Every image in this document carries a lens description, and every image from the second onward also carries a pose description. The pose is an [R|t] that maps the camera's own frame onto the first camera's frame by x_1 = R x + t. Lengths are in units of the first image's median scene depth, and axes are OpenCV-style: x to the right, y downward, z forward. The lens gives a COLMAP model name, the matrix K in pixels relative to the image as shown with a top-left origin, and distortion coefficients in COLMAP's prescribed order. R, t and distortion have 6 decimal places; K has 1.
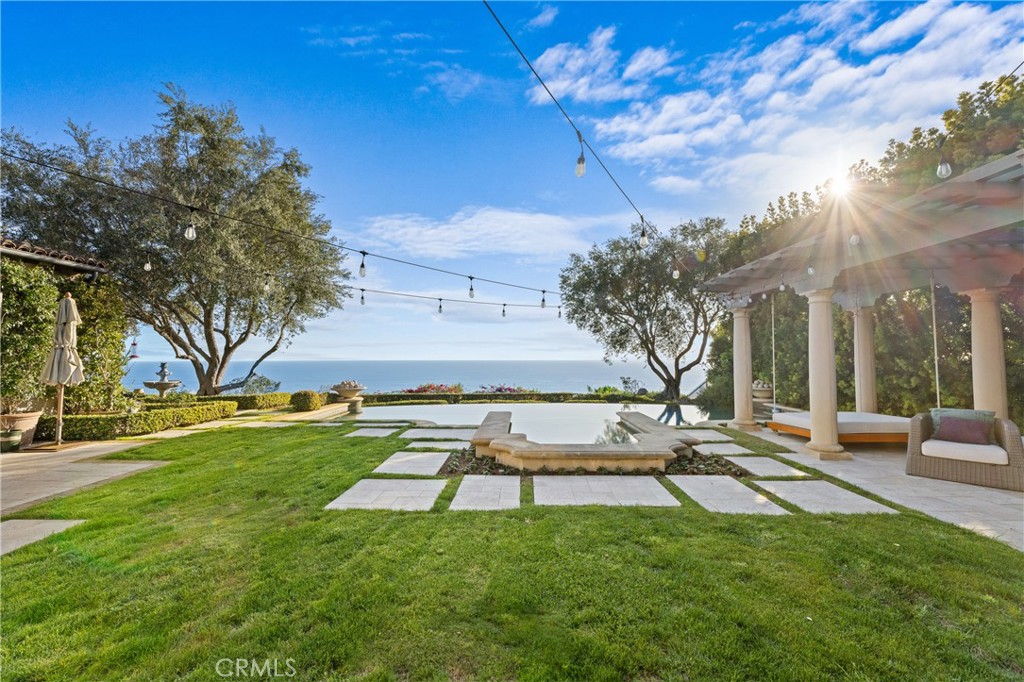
lens RADIAL K [[416.6, 0, 508.9], [0, 416.6, 352.1], [0, 0, 1]] dist [-0.001361, 0.000484]
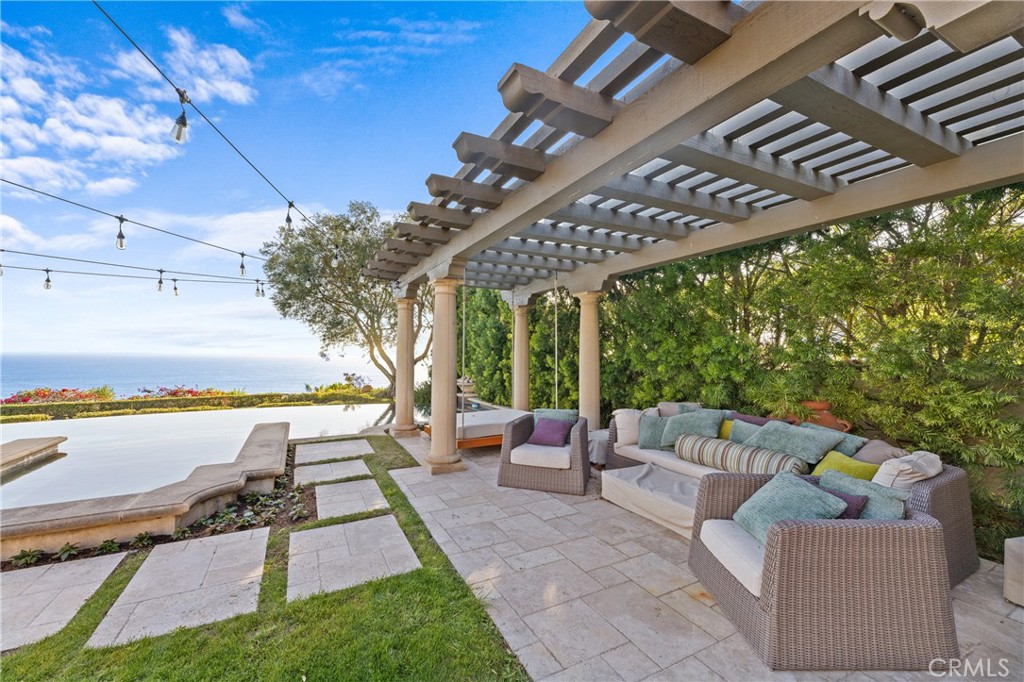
lens RADIAL K [[416.6, 0, 512.0], [0, 416.6, 343.5], [0, 0, 1]] dist [-0.001361, 0.000484]
pose [[0.863837, 0.018079, 0.503447, 0.140703], [-0.015831, 0.999836, -0.008741, -0.002284], [-0.503523, -0.000419, 0.863982, 0.054449]]
